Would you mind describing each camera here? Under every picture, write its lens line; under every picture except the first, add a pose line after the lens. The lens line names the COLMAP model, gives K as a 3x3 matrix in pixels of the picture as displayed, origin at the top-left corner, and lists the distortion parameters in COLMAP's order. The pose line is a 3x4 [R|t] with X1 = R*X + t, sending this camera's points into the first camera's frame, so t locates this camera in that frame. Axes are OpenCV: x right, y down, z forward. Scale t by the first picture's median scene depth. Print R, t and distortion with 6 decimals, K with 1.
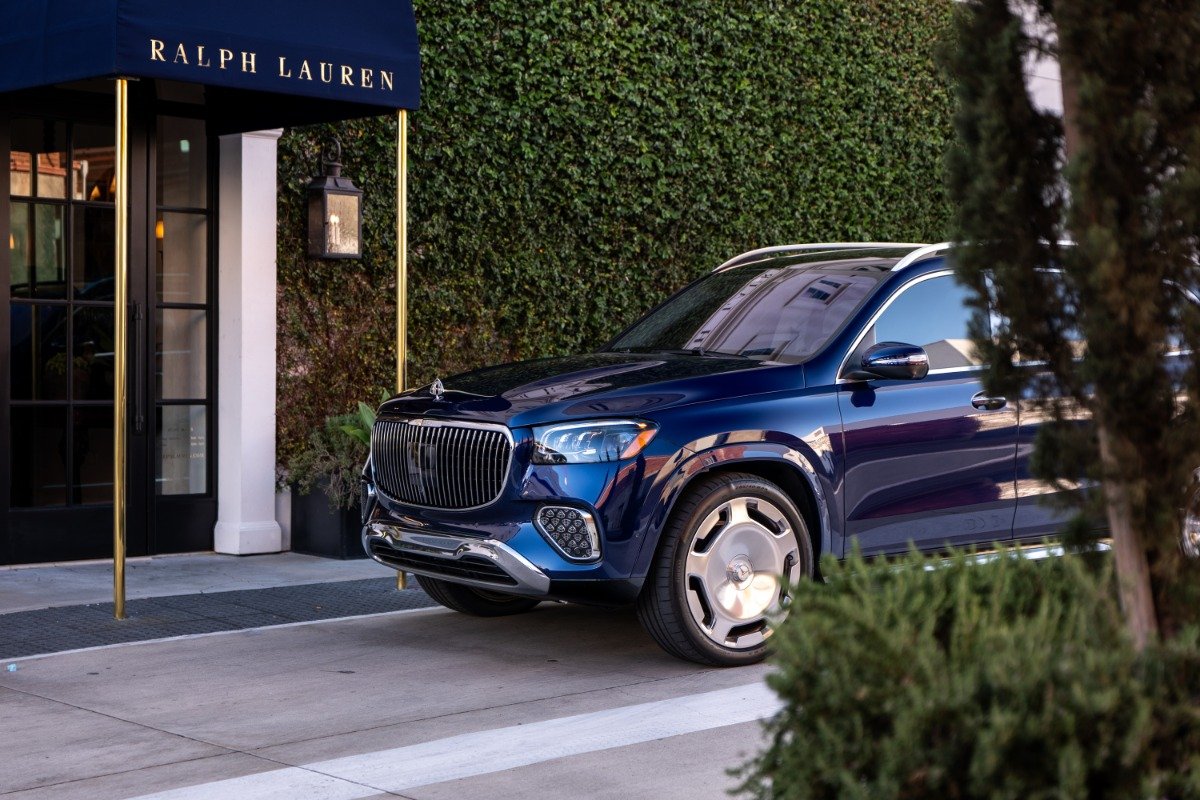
lens RADIAL K [[1999.8, 0, 600.0], [0, 1999.8, 400.0], [0, 0, 1]] dist [0.000953, 0.142280]
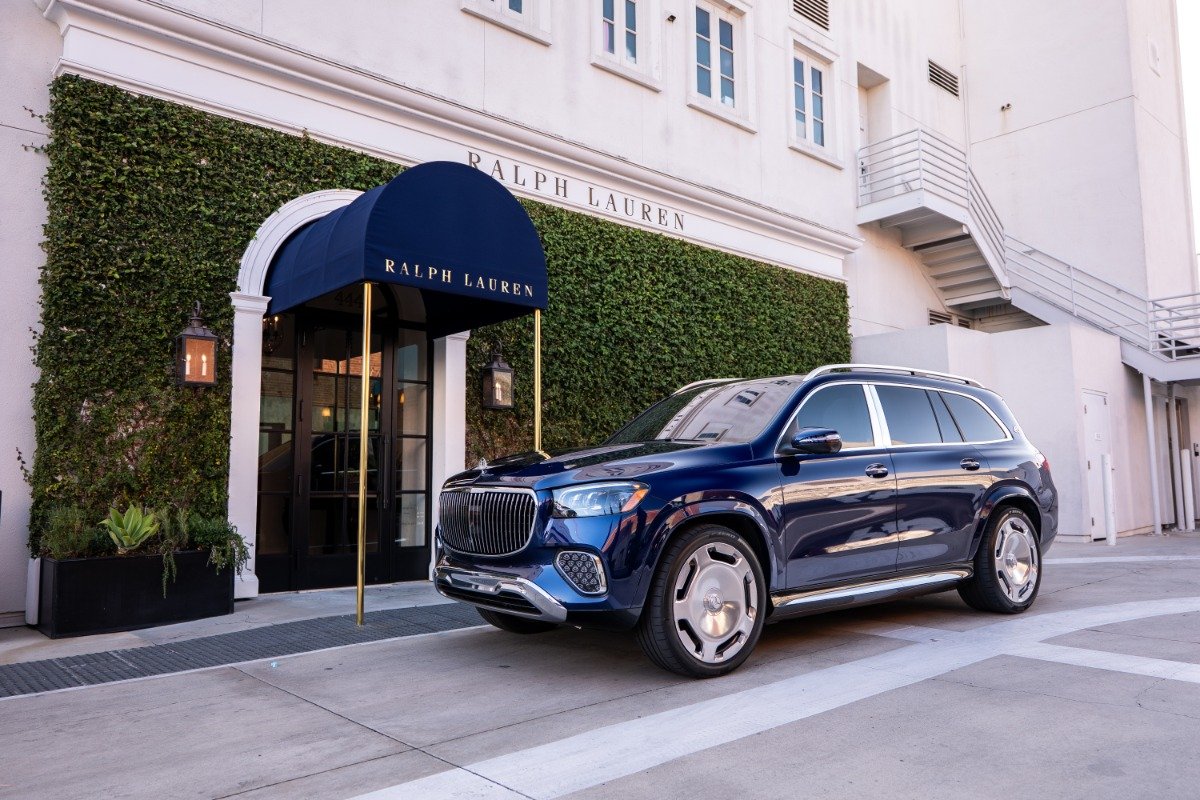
lens RADIAL K [[840.0, 0, 572.7], [0, 840.0, 350.4], [0, 0, 1]] dist [-0.002474, 0.002331]
pose [[0.998725, -0.024031, -0.044398, -0.031564], [0.015207, 0.981798, -0.189317, 0.019897], [0.048139, 0.188400, 0.980912, 0.255370]]
